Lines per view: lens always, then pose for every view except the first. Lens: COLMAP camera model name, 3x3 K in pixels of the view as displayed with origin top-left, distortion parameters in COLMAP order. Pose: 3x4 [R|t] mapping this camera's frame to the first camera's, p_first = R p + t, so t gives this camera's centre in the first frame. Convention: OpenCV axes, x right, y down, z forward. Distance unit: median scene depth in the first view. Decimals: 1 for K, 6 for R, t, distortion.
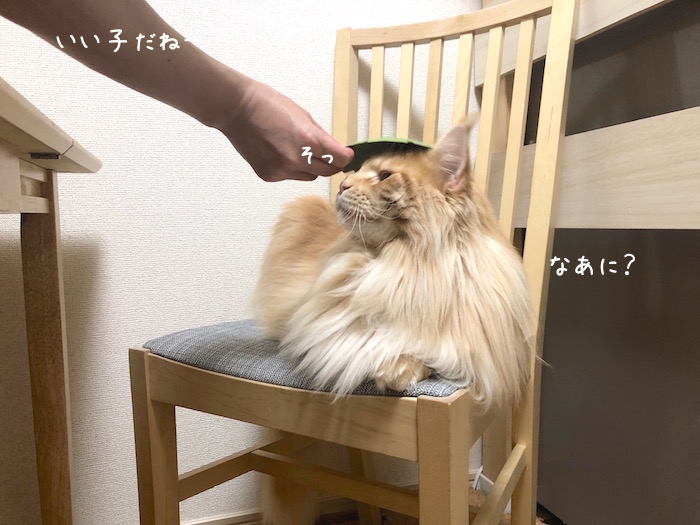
lens RADIAL K [[605.0, 0, 323.9], [0, 605.0, 275.7], [0, 0, 1]] dist [-0.084770, 0.254192]
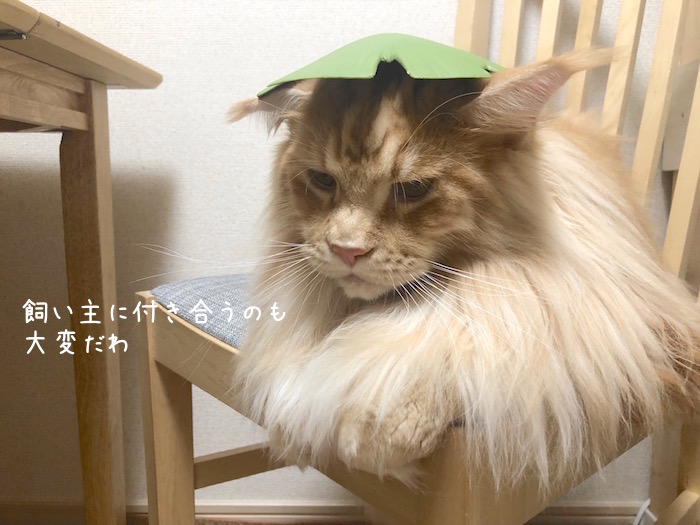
lens RADIAL K [[595.7, 0, 324.5], [0, 595.7, 264.5], [0, 0, 1]] dist [-0.003679, -0.003174]
pose [[0.948172, 0.067026, -0.310609, 0.138873], [-0.056011, 0.997449, 0.044256, 0.029910], [0.312783, -0.024564, 0.949507, 0.285126]]
